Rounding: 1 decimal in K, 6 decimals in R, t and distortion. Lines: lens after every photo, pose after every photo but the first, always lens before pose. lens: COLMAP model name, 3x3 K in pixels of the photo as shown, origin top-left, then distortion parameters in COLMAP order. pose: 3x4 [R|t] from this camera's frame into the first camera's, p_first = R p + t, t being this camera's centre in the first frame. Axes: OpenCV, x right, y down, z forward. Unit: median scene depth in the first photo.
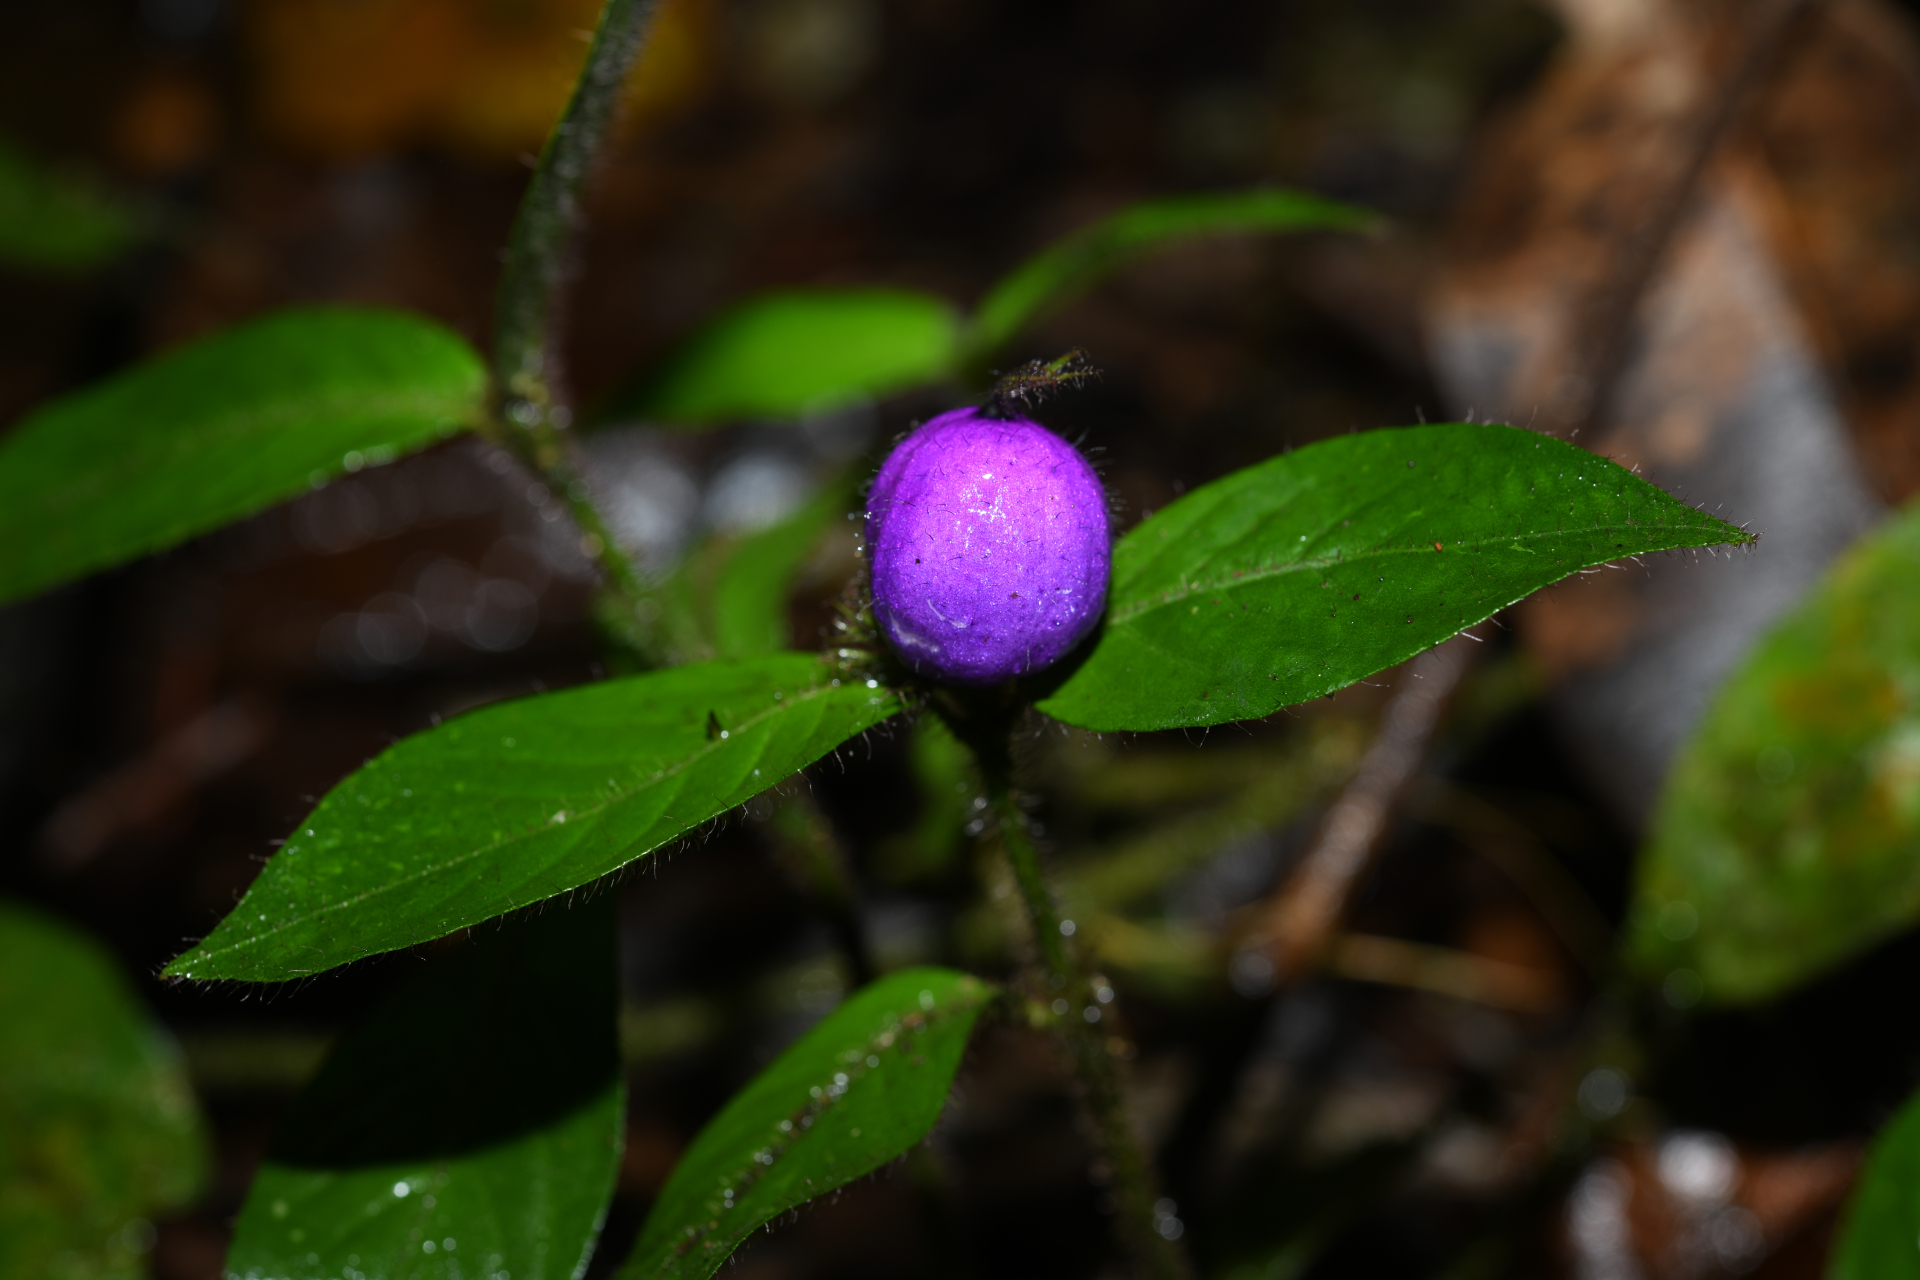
lens RADIAL K [[3119.1, 0, 960.5], [0, 3119.1, 712.5], [0, 0, 1]] dist [-0.057527, 0.022408]
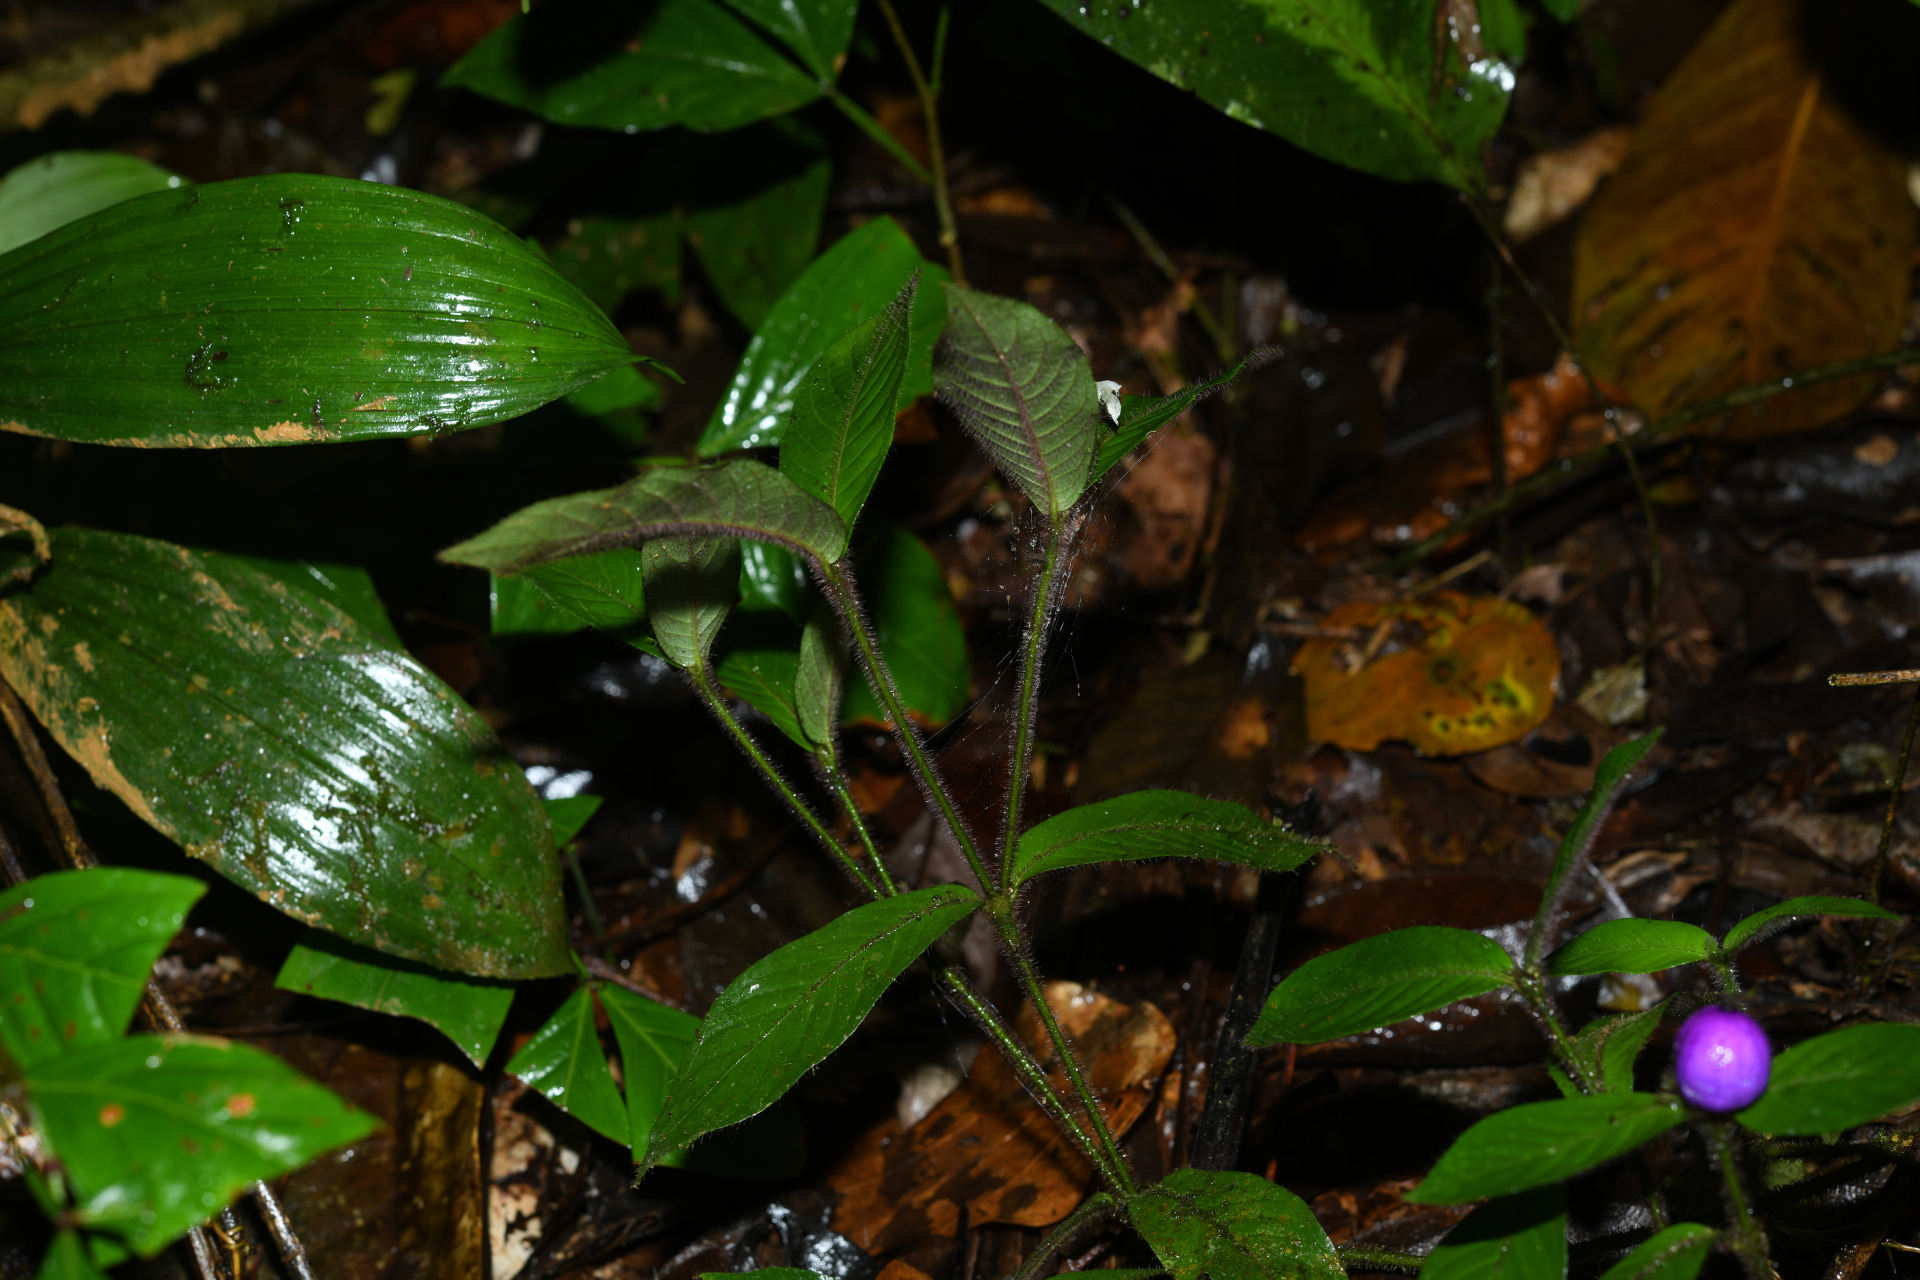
lens RADIAL K [[3208.1, 0, 960.0], [0, 3208.1, 640.0], [0, 0, 1]] dist [-0.022299, 0.146660]
pose [[0.971589, 0.033791, -0.234251, 0.006102], [-0.059901, 0.992639, -0.105259, -0.080327], [0.228969, 0.116300, 0.966461, -1.779171]]
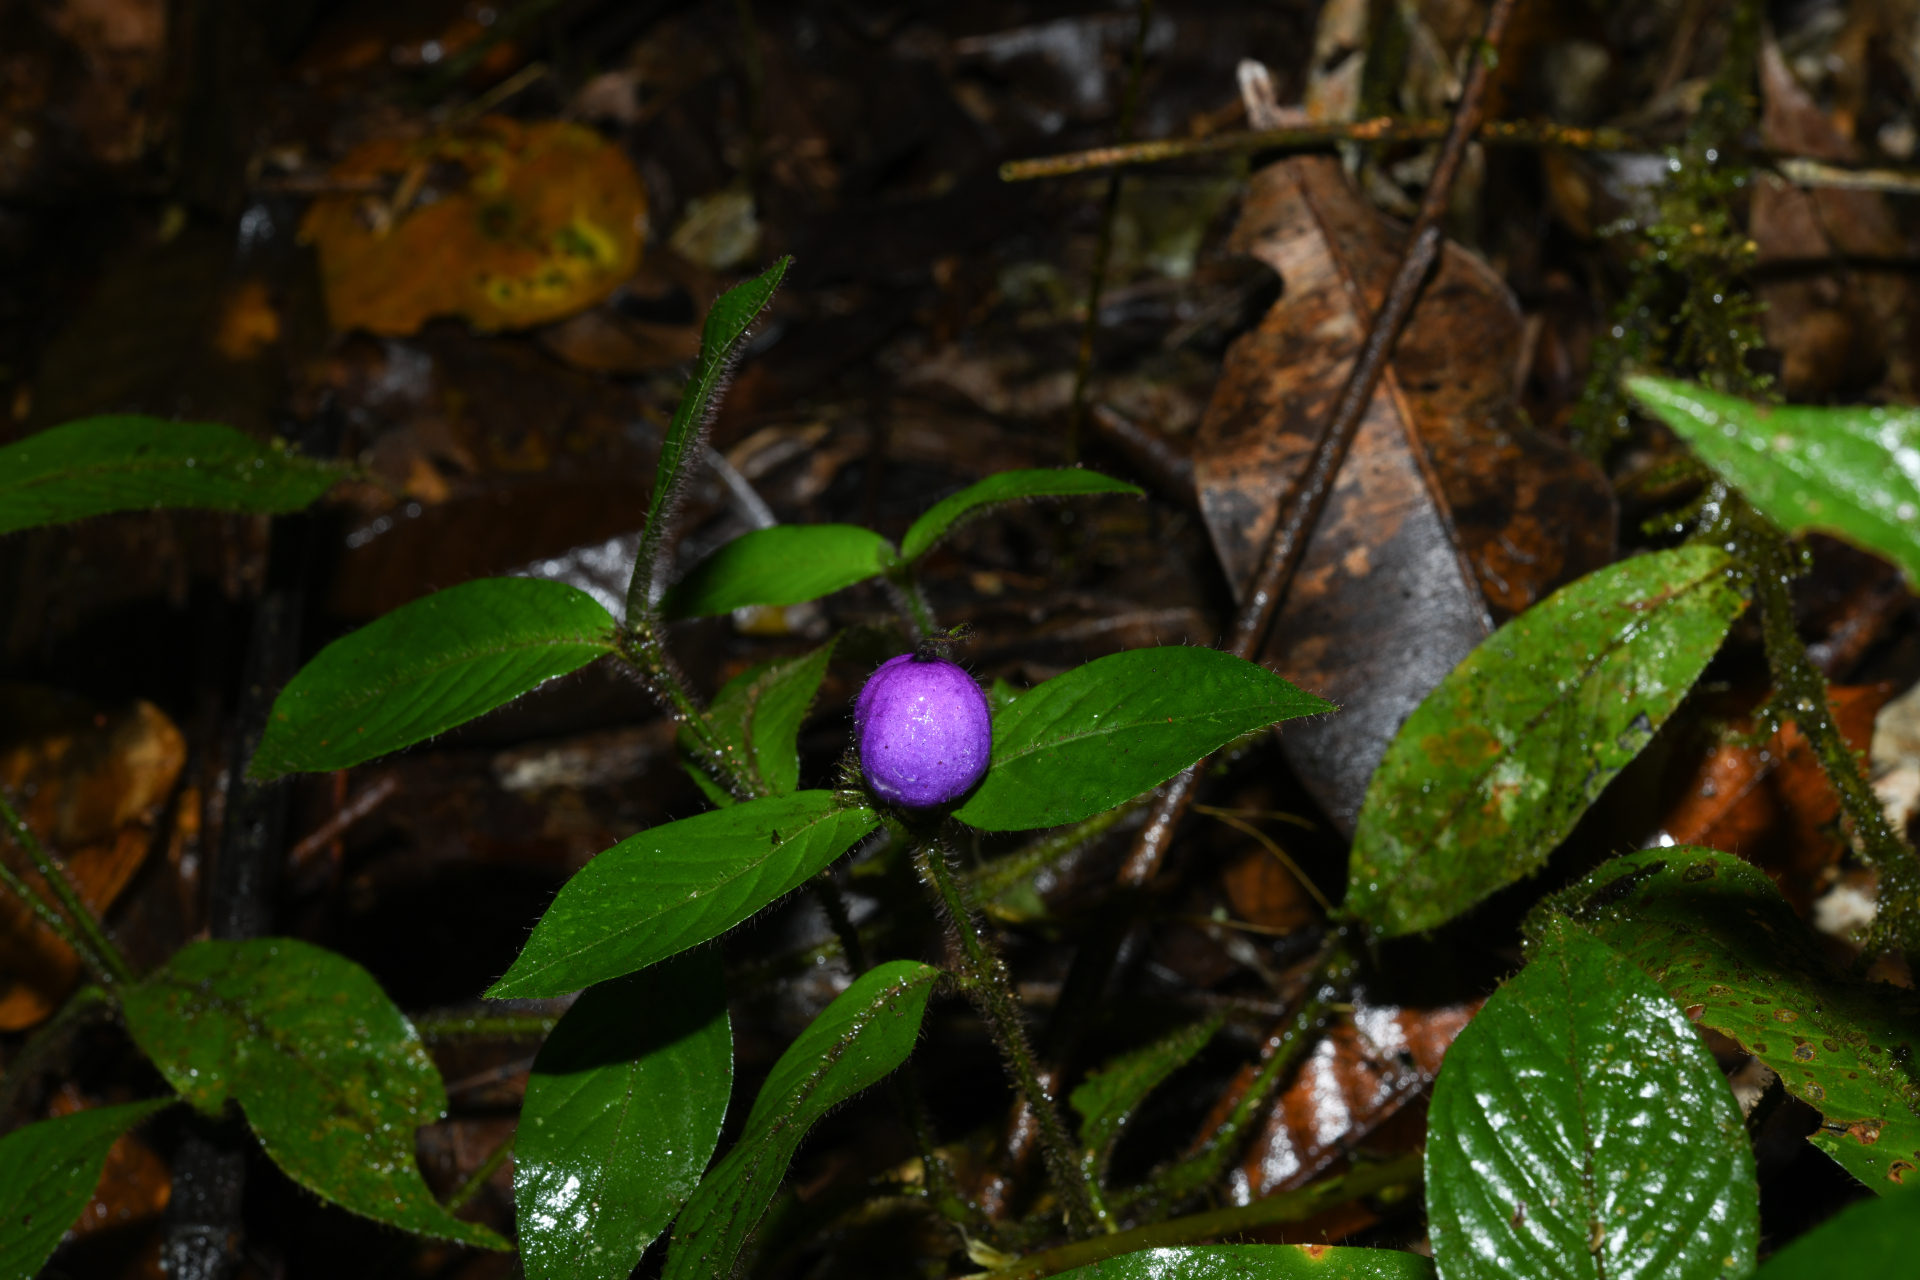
lens RADIAL K [[3208.1, 0, 960.0], [0, 3208.1, 640.0], [0, 0, 1]] dist [-0.022299, 0.146660]
pose [[0.997598, -0.060385, 0.033937, -0.029524], [0.059531, 0.997897, 0.025624, -0.151230], [-0.035413, -0.023543, 0.999095, -0.850339]]
